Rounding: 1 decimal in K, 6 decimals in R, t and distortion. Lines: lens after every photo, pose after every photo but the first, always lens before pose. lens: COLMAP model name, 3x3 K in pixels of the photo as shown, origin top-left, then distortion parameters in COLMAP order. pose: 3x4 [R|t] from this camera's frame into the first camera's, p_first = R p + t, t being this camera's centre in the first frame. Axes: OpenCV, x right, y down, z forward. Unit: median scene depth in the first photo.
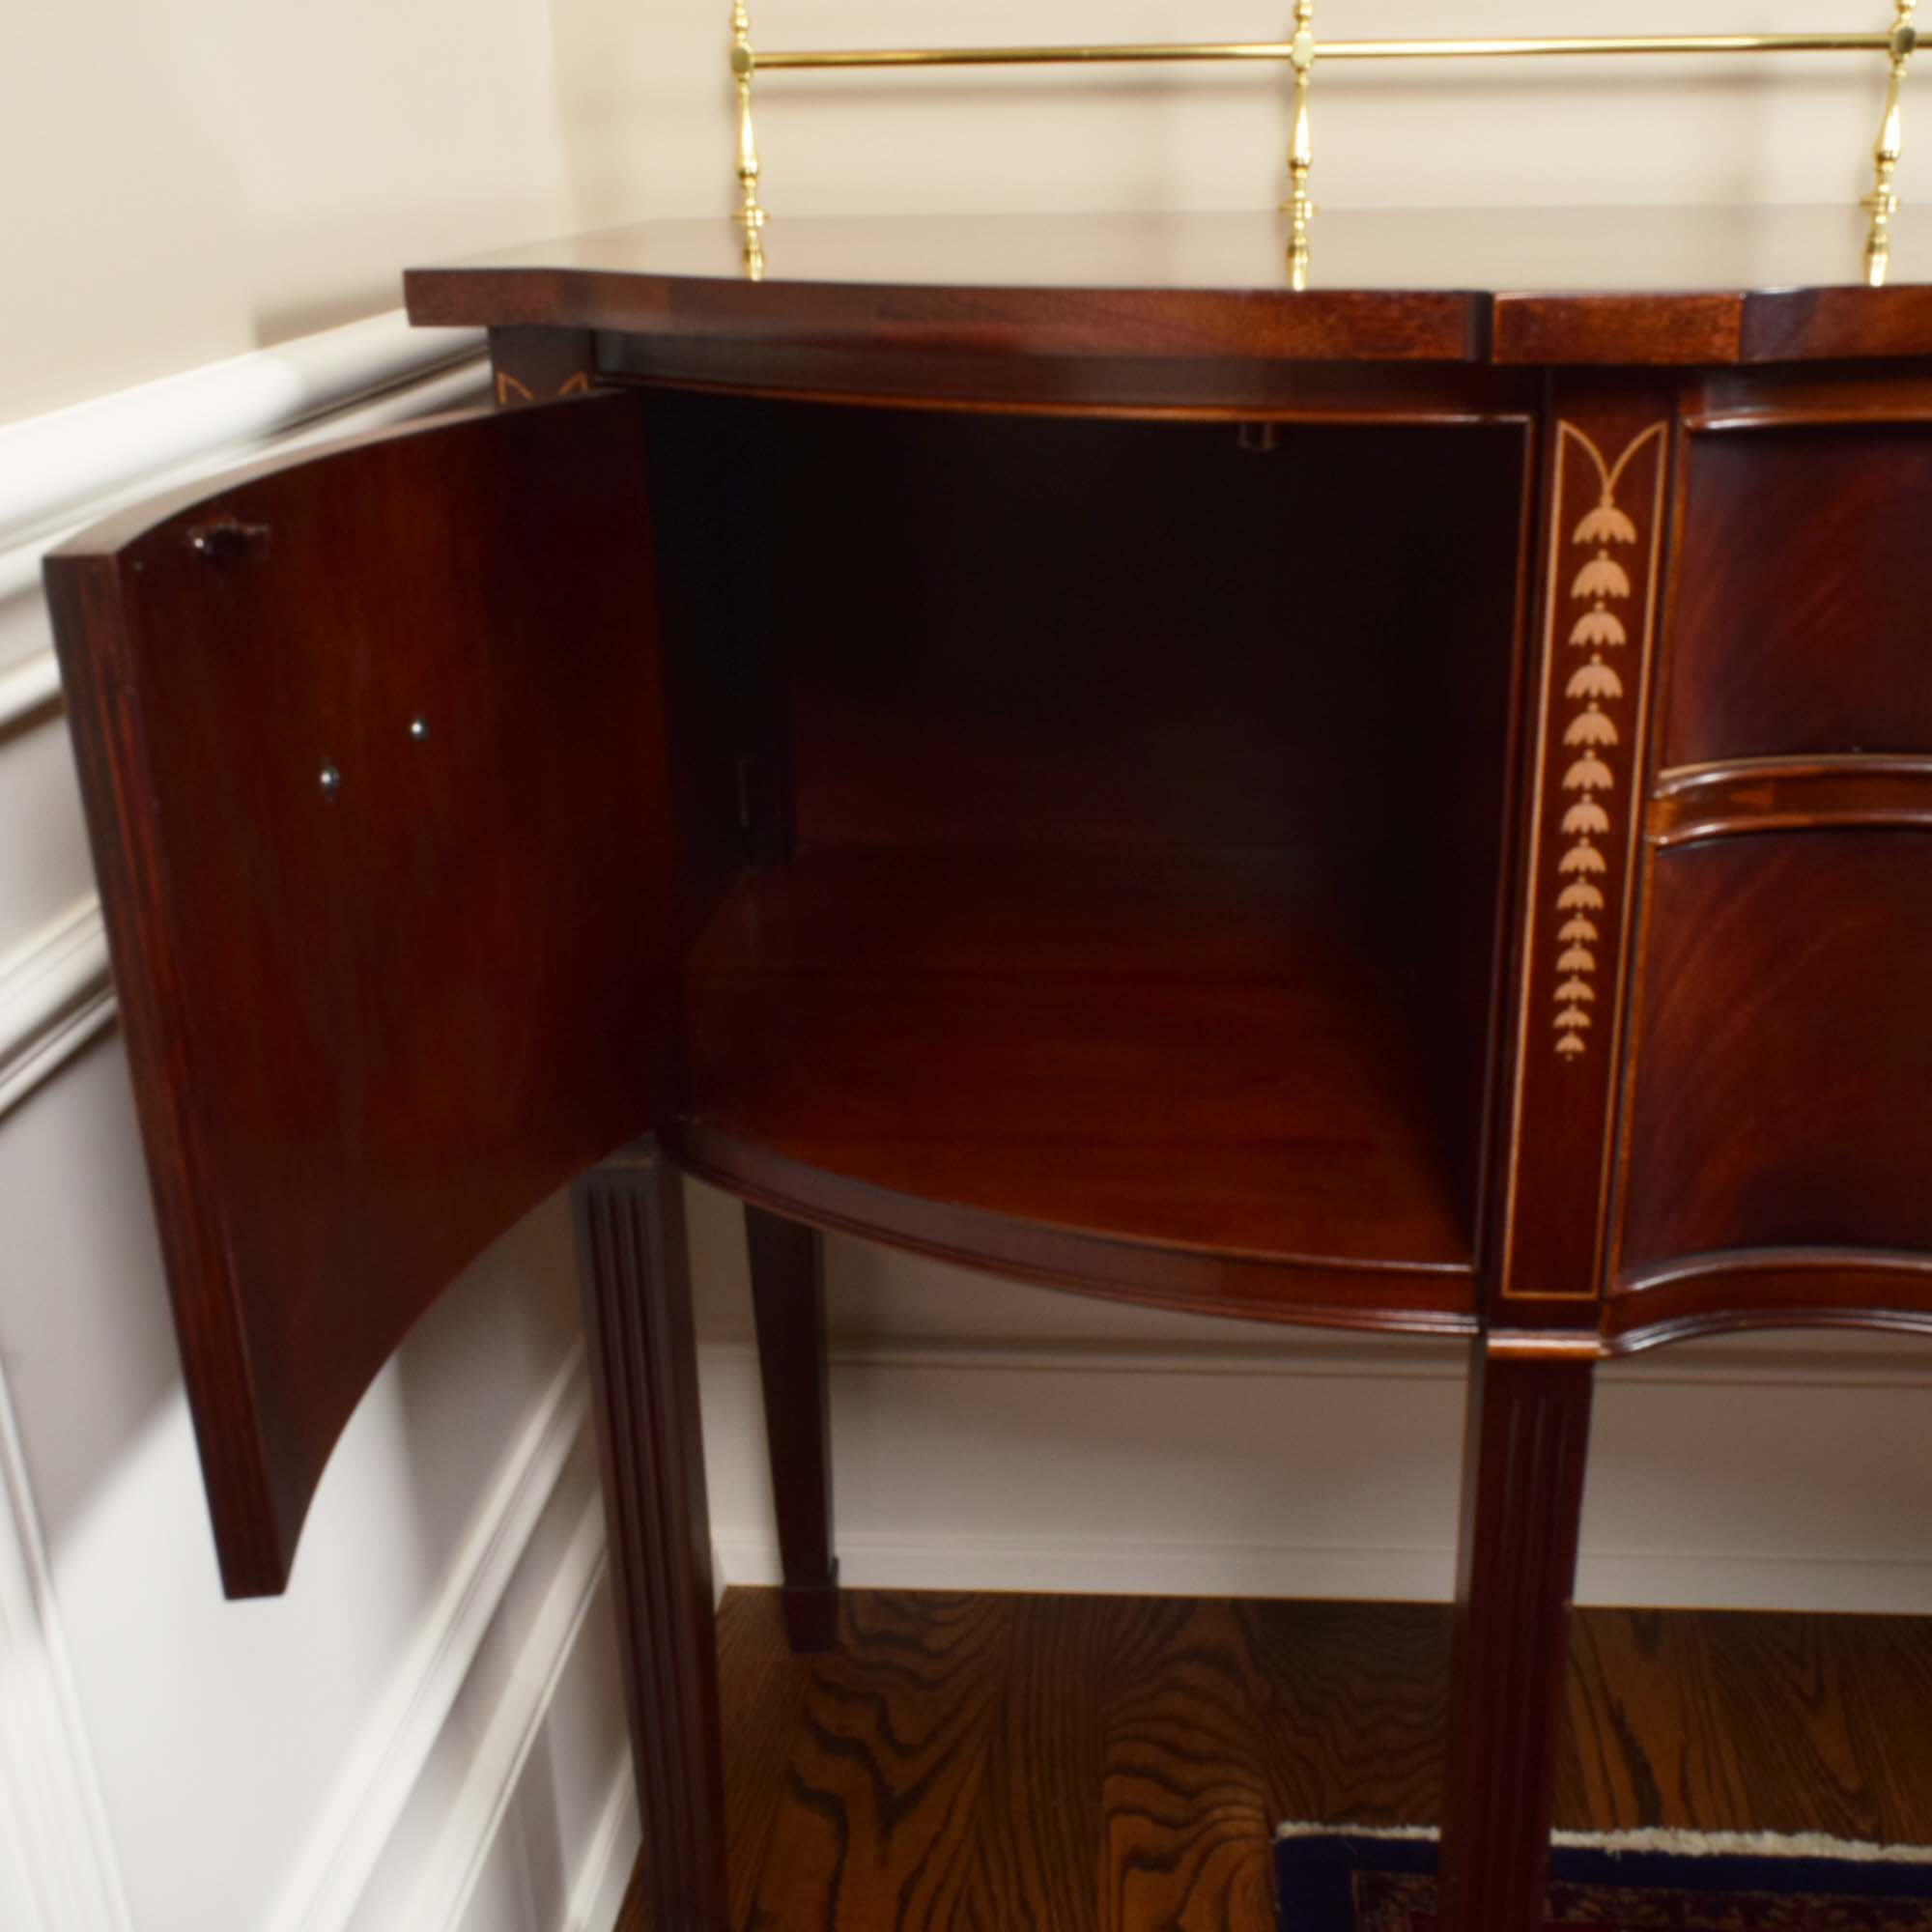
lens RADIAL K [[2179.4, 0, 1092.3], [0, 2179.4, 966.8], [0, 0, 1]] dist [-0.020646, 0.000000]
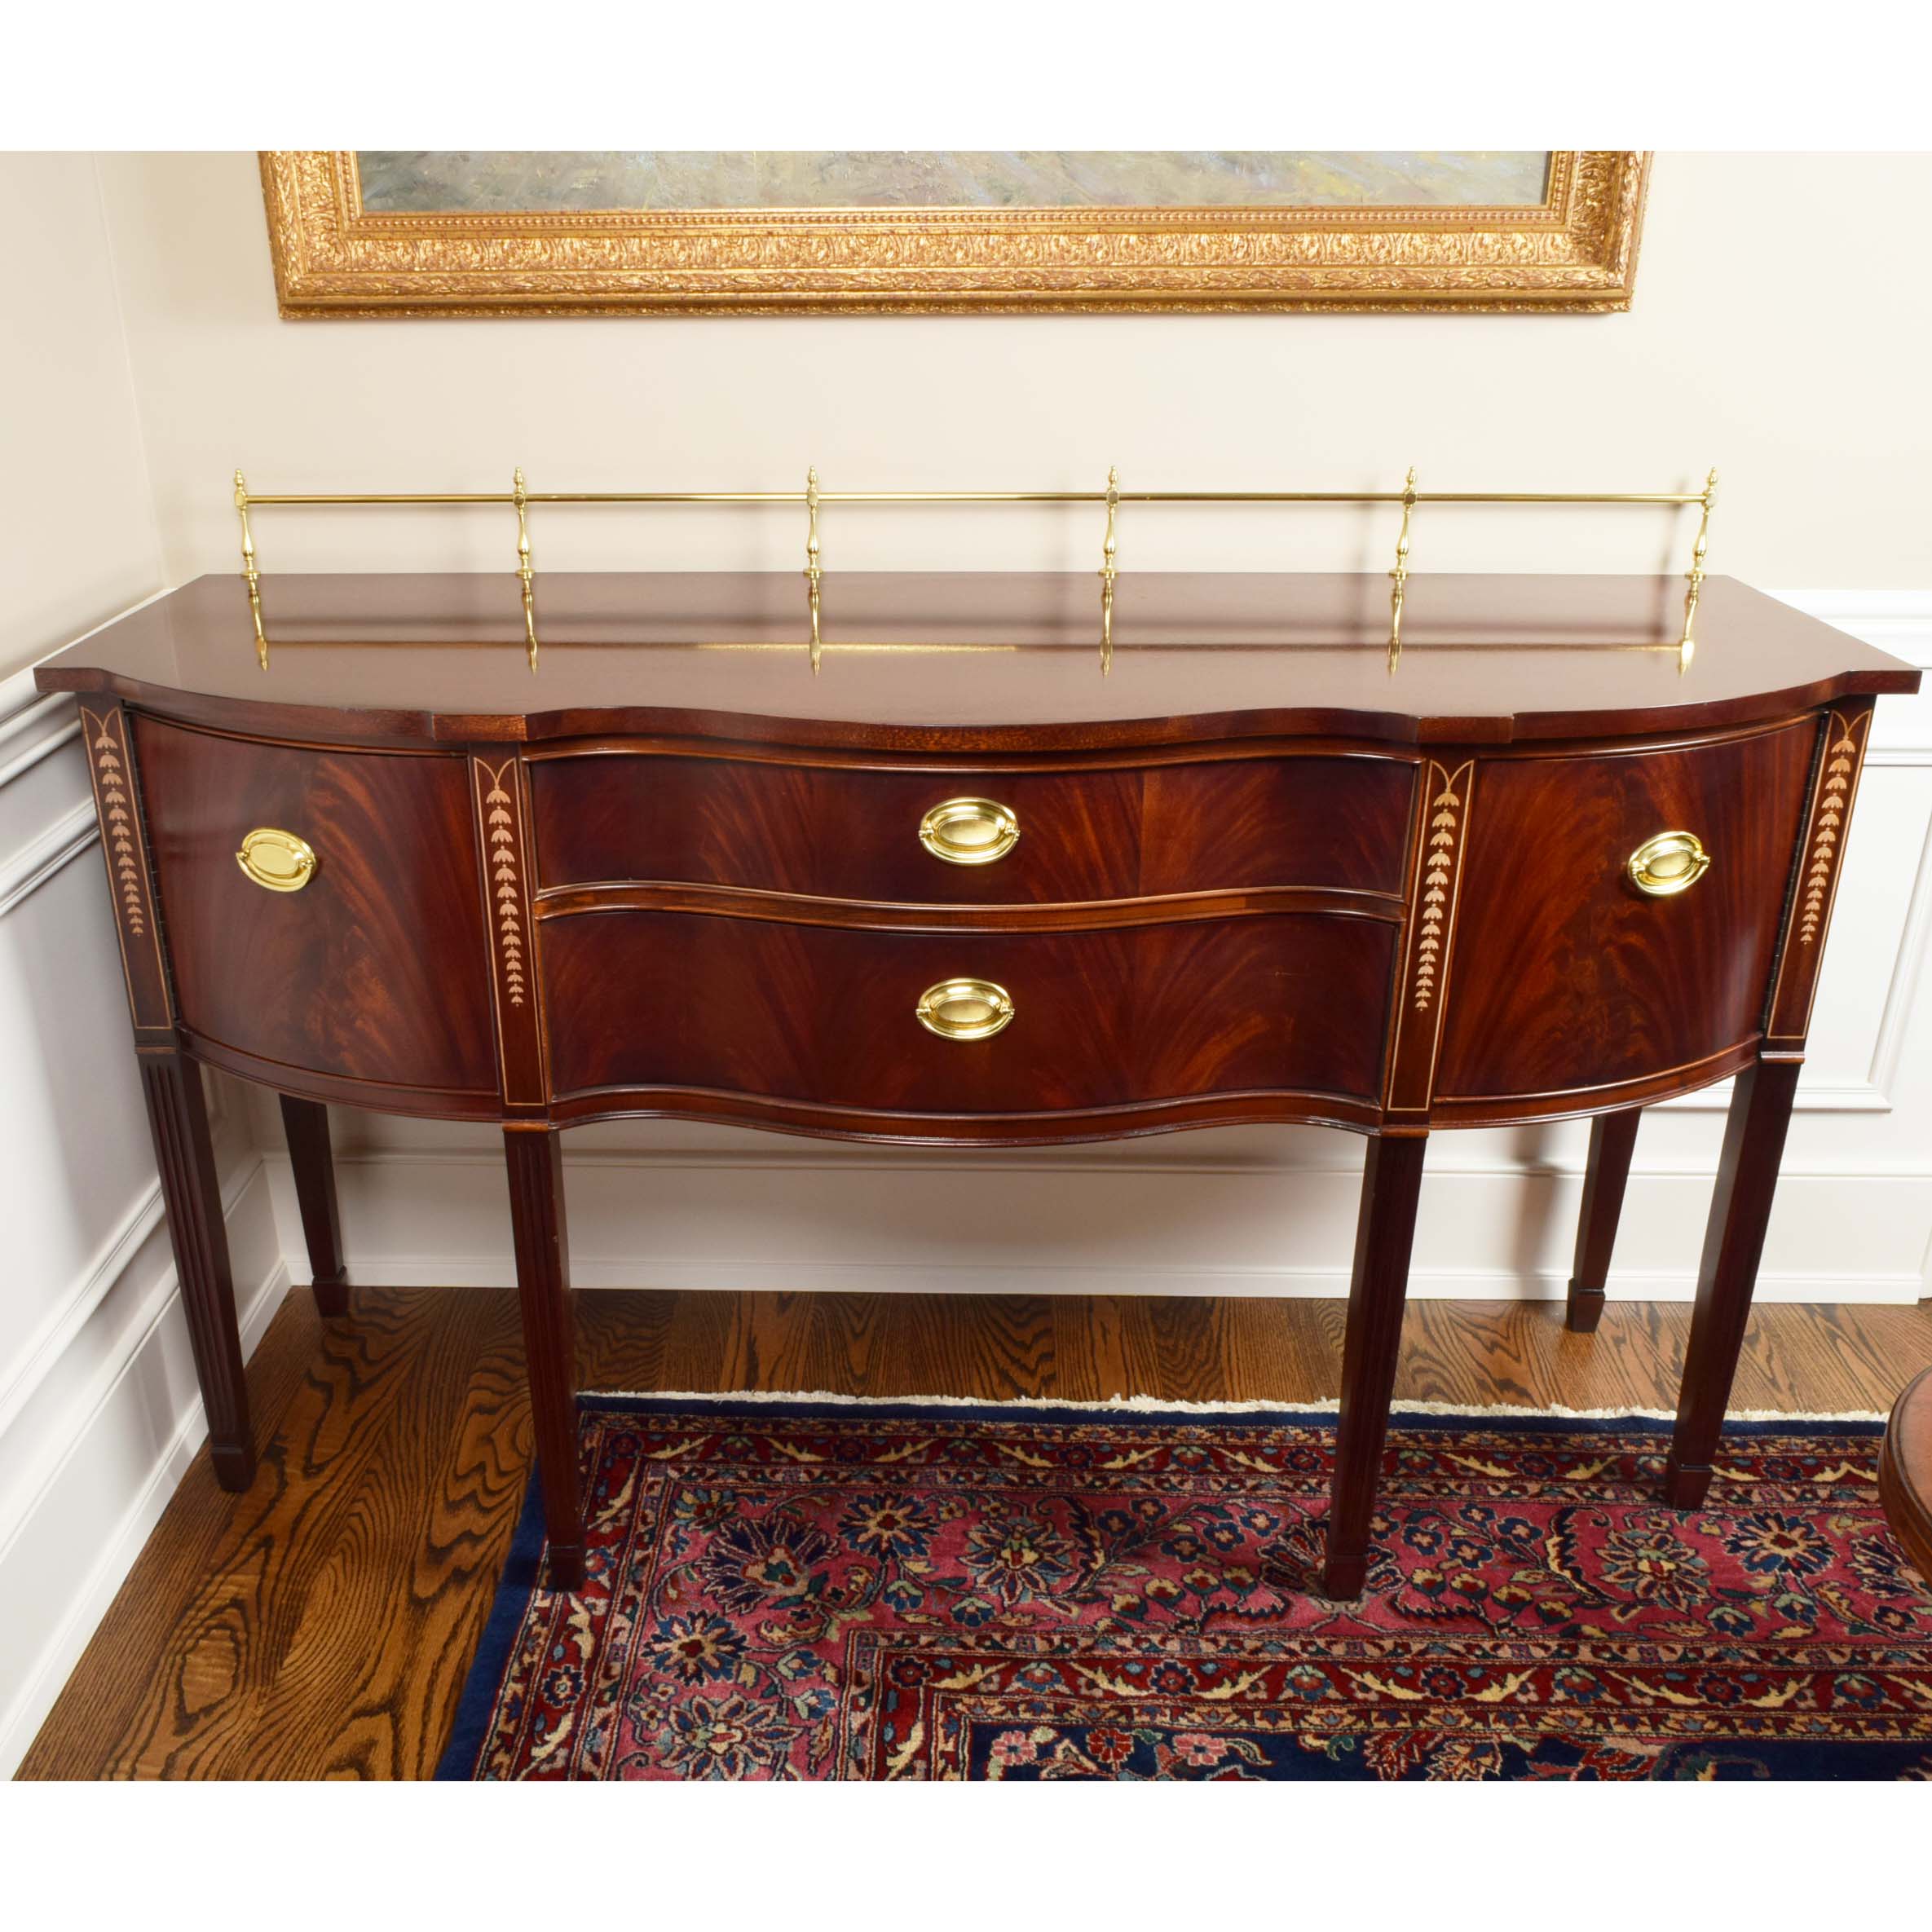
lens RADIAL K [[1863.2, 0, 947.5], [0, 1863.2, 957.2], [0, 0, 1]] dist [-0.023285, 0.000000]
pose [[0.999215, -0.004641, 0.039340, 0.406634], [0.003345, 0.999452, 0.032937, -0.053246], [-0.039472, -0.032779, 0.998683, -0.724189]]
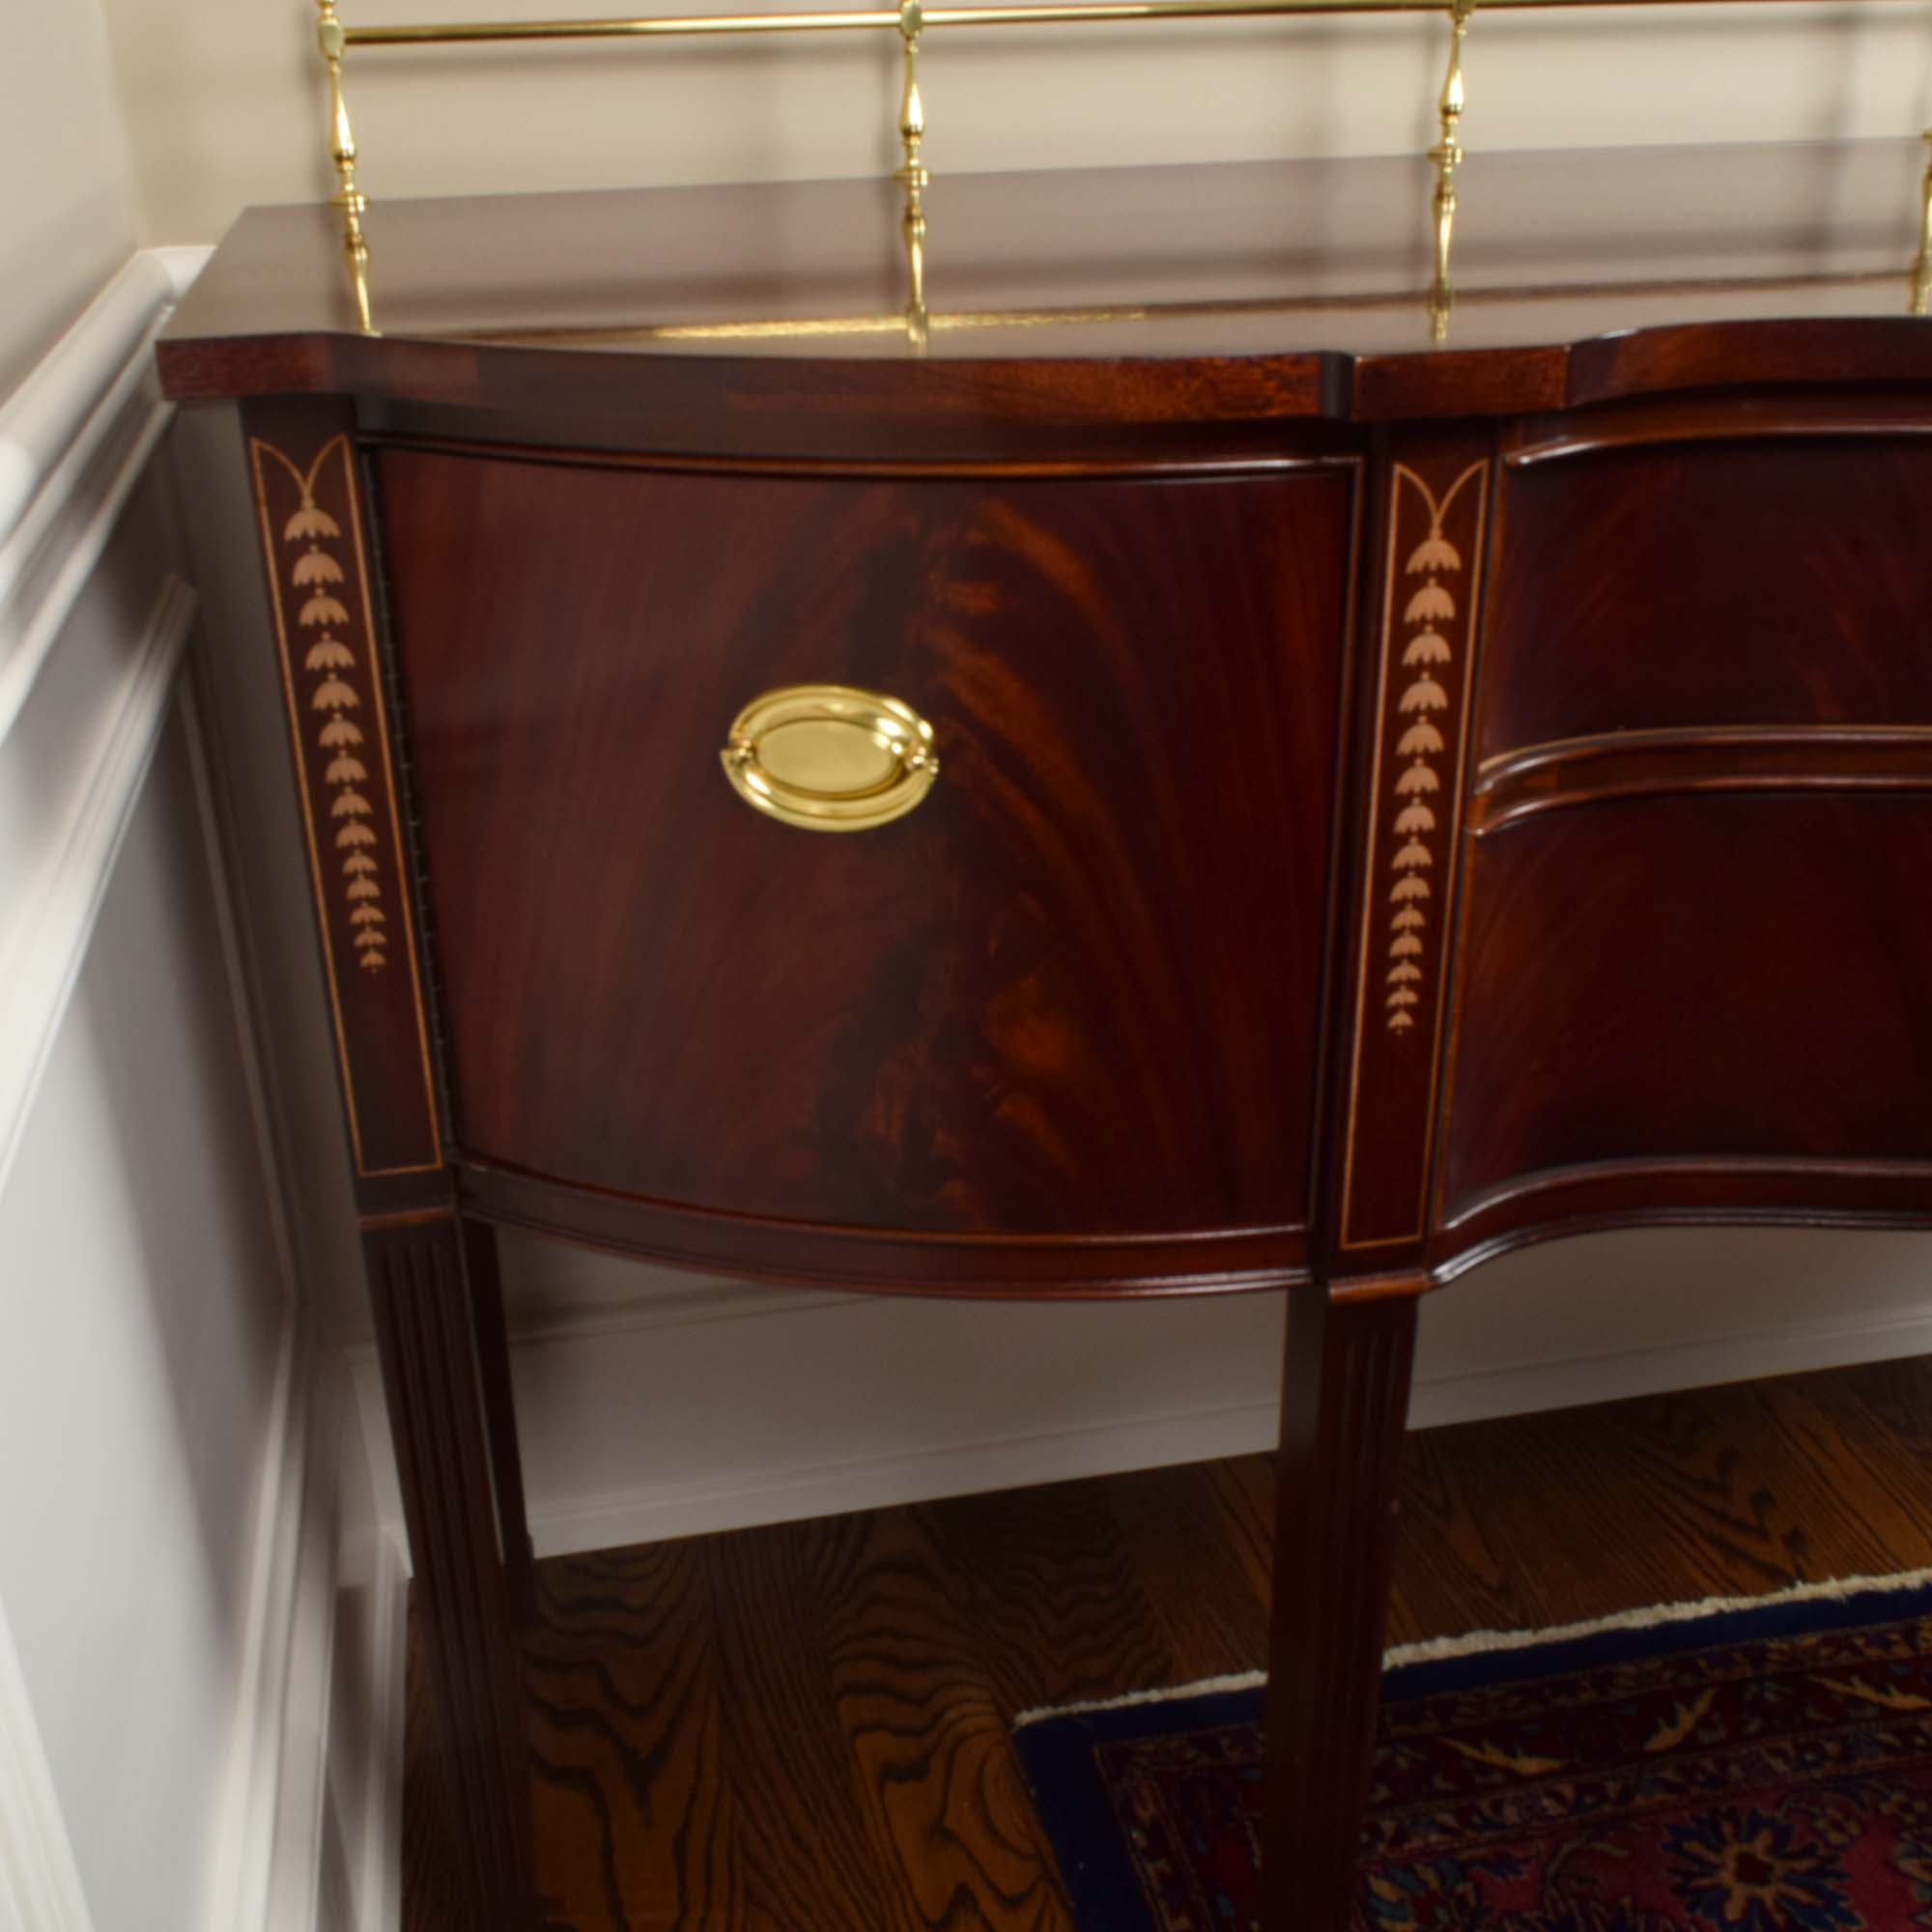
lens RADIAL K [[2179.4, 0, 924.2], [0, 2179.4, 952.7], [0, 0, 1]] dist [-0.020646, 0.000000]
pose [[0.967273, -0.114594, 0.226388, -0.170834], [0.097989, 0.991694, 0.083308, -0.075274], [-0.234054, -0.058398, 0.970468, -0.001276]]
